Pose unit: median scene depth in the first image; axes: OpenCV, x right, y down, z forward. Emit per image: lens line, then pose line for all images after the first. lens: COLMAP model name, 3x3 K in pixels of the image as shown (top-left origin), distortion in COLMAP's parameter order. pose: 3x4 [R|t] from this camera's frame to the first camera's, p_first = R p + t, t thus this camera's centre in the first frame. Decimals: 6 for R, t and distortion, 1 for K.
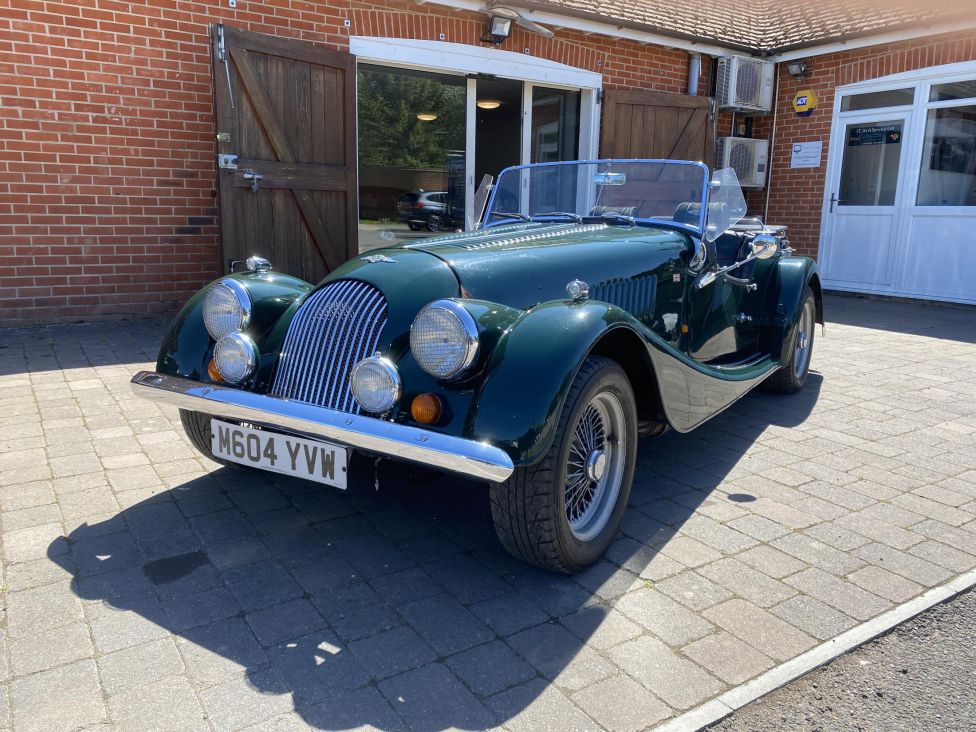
lens RADIAL K [[744.6, 0, 486.2], [0, 744.6, 360.7], [0, 0, 1]] dist [0.016422, -0.015486]
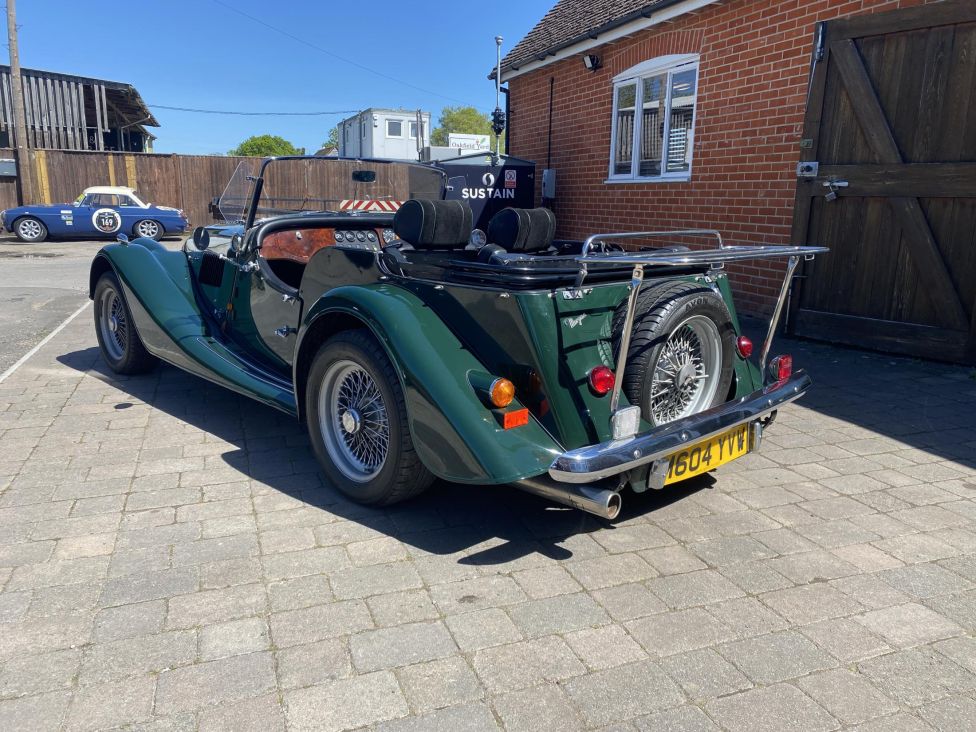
lens RADIAL K [[744.6, 0, 492.6], [0, 744.6, 371.3], [0, 0, 1]] dist [0.016422, -0.015486]
pose [[-0.221444, 0.195894, -0.955295, 0.693787], [-0.220978, 0.944052, 0.244813, -0.171478], [0.949806, 0.265312, -0.165767, 0.857008]]
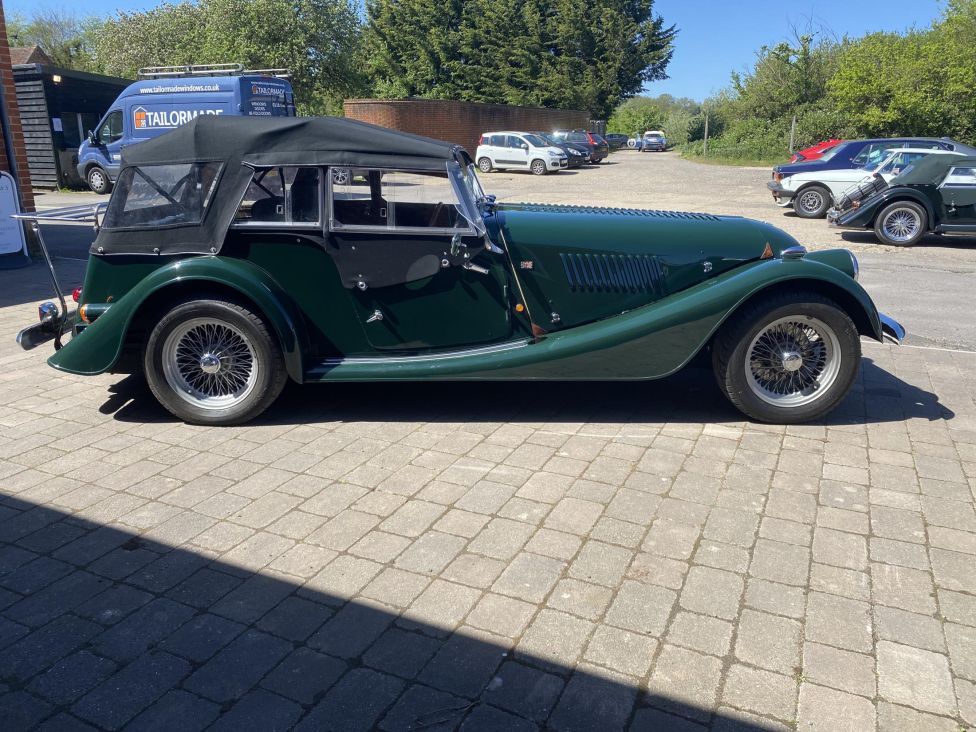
lens RADIAL K [[744.6, 0, 487.3], [0, 744.6, 358.9], [0, 0, 1]] dist [0.016422, -0.015486]
pose [[-0.522260, -0.254163, 0.814031, -0.496982], [0.161411, 0.907838, 0.387009, -0.241649], [-0.837371, 0.333513, -0.433103, 0.929647]]
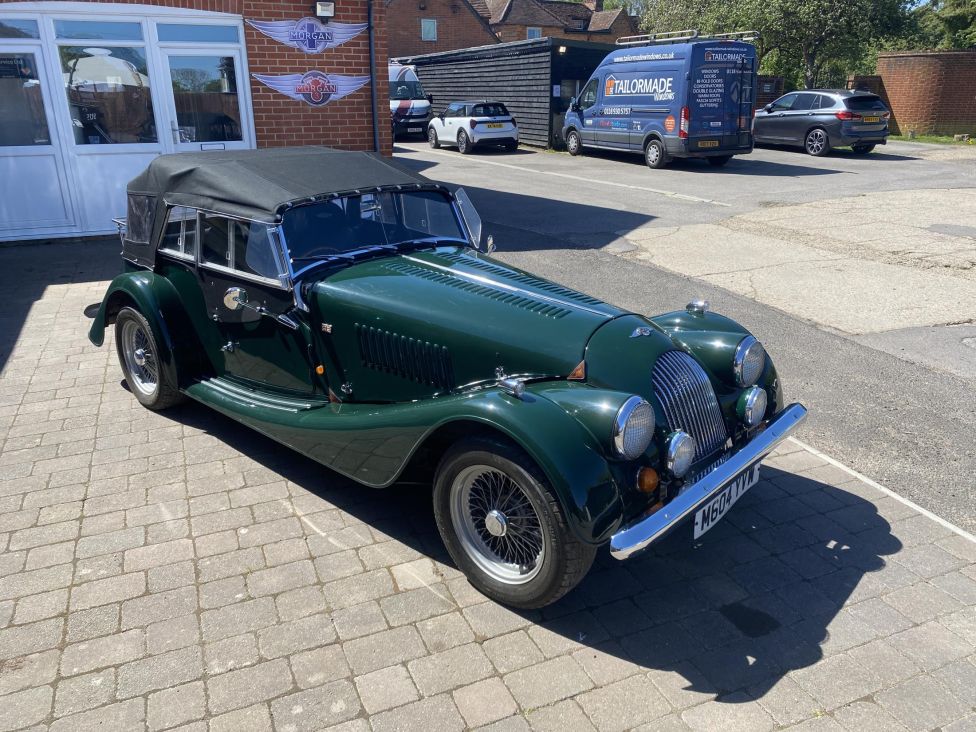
lens RADIAL K [[744.6, 0, 489.9], [0, 744.6, 359.6], [0, 0, 1]] dist [0.016422, -0.015486]
pose [[0.171054, -0.350356, 0.920864, -0.520348], [0.200153, 0.927507, 0.315704, -0.207779], [-0.964717, 0.130311, 0.228778, 0.384305]]
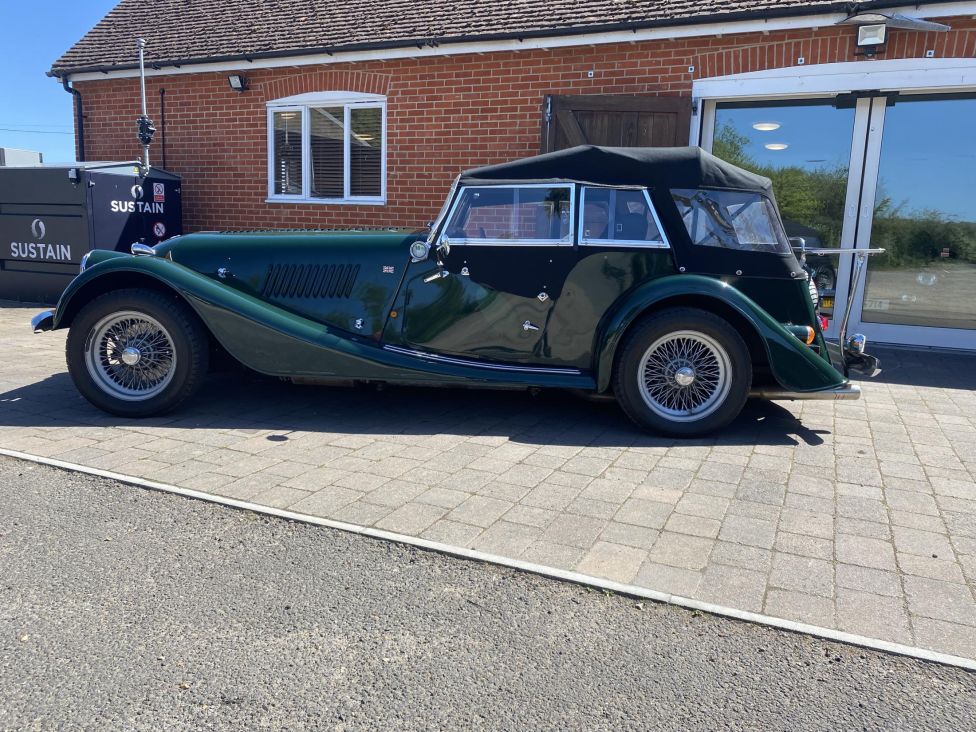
lens RADIAL K [[744.6, 0, 491.5], [0, 744.6, 364.2], [0, 0, 1]] dist [0.016422, -0.015486]
pose [[0.536746, 0.135195, -0.832842, 0.704272], [-0.195173, 0.980202, 0.033332, -0.018570], [0.820860, 0.144657, 0.552506, 0.268421]]
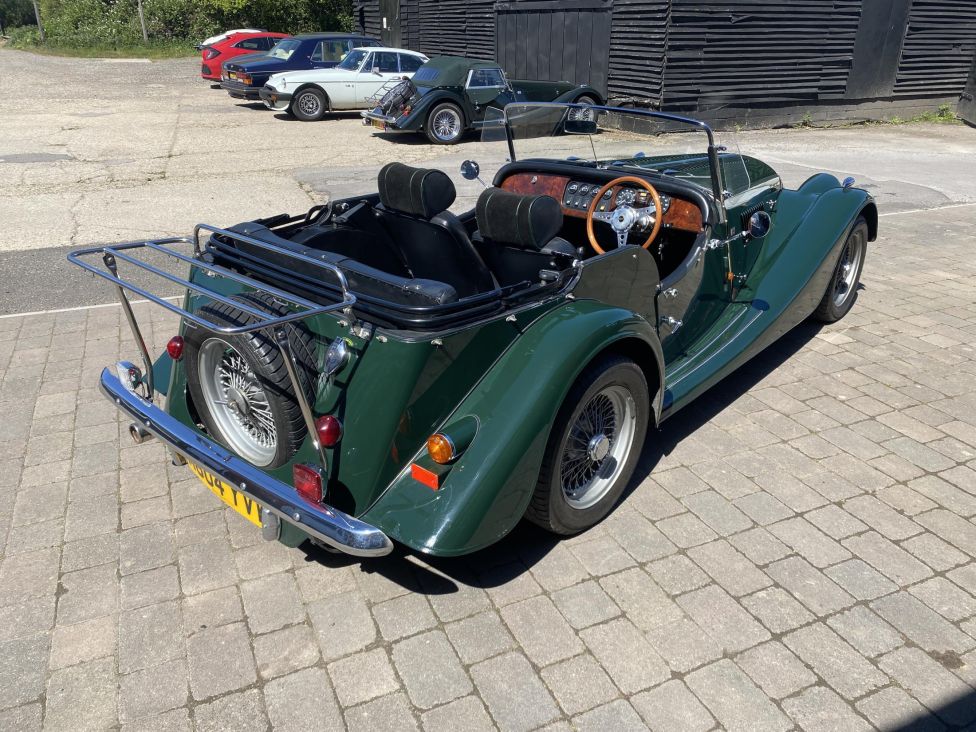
lens RADIAL K [[744.6, 0, 489.9], [0, 744.6, 368.8], [0, 0, 1]] dist [0.016422, -0.015486]
pose [[-0.987534, -0.088380, 0.130253, 0.080171], [0.005691, 0.806908, 0.590650, -0.333688], [-0.157304, 0.584028, -0.796346, 1.174878]]
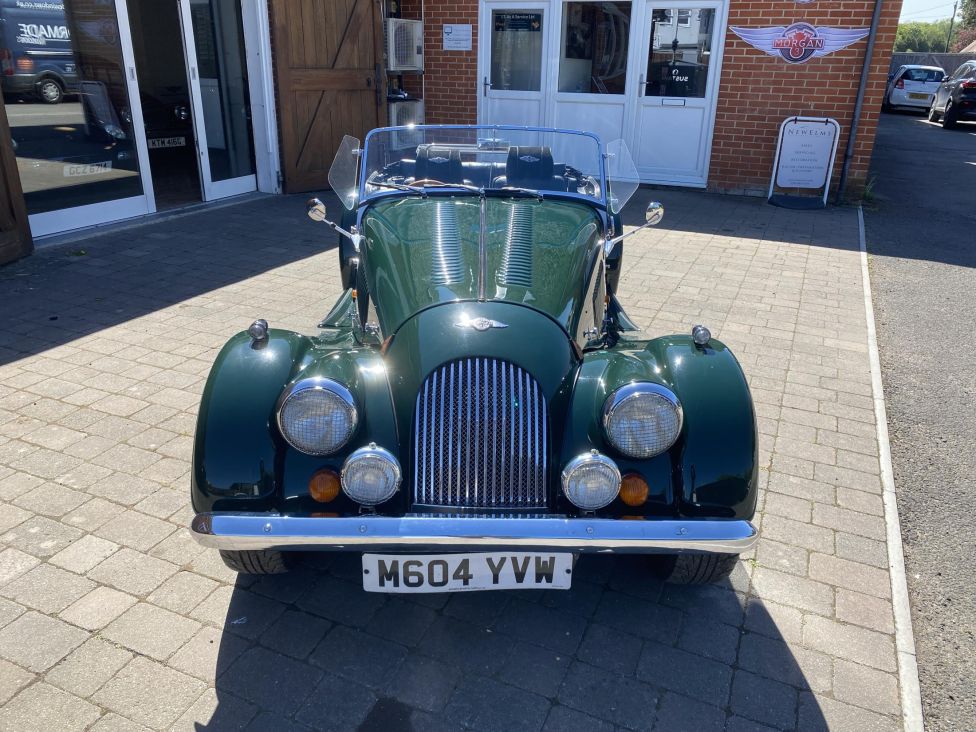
lens RADIAL K [[744.6, 0, 488.6], [0, 744.6, 357.8], [0, 0, 1]] dist [0.016422, -0.015486]
pose [[0.836577, -0.206396, 0.507484, -0.239368], [0.103022, 0.969061, 0.224292, -0.118053], [-0.538076, -0.135356, 0.831957, 0.096174]]
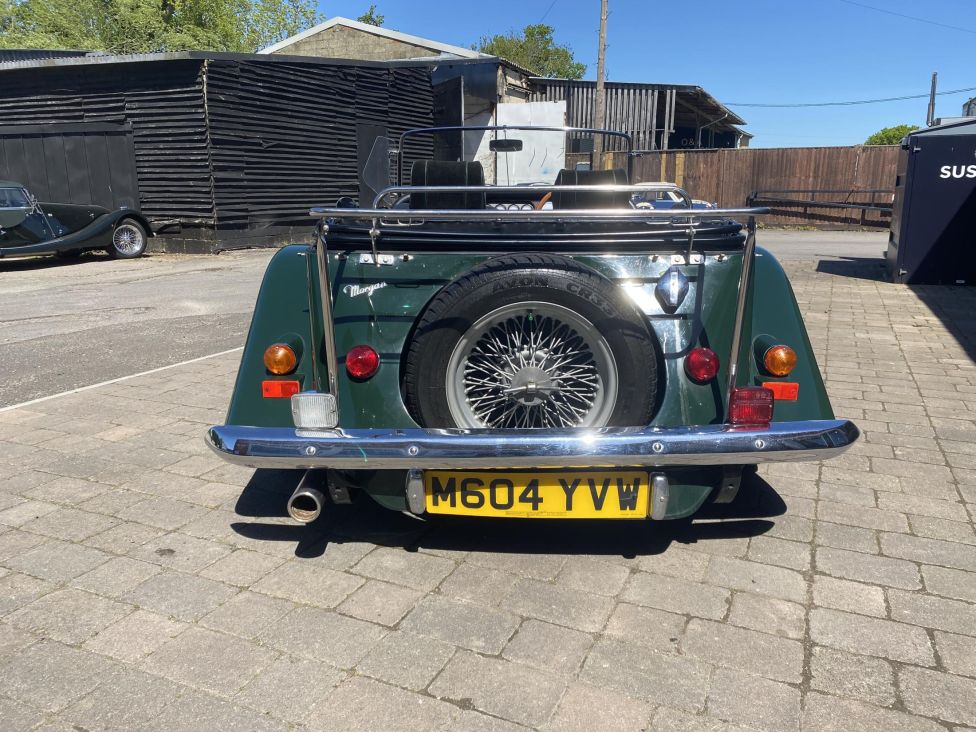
lens RADIAL K [[744.6, 0, 493.5], [0, 744.6, 368.2], [0, 0, 1]] dist [0.016422, -0.015486]
pose [[-0.840135, 0.105257, -0.532065, 0.439689], [-0.127625, 0.915079, 0.382548, -0.212010], [0.527148, 0.389297, -0.755356, 1.117633]]
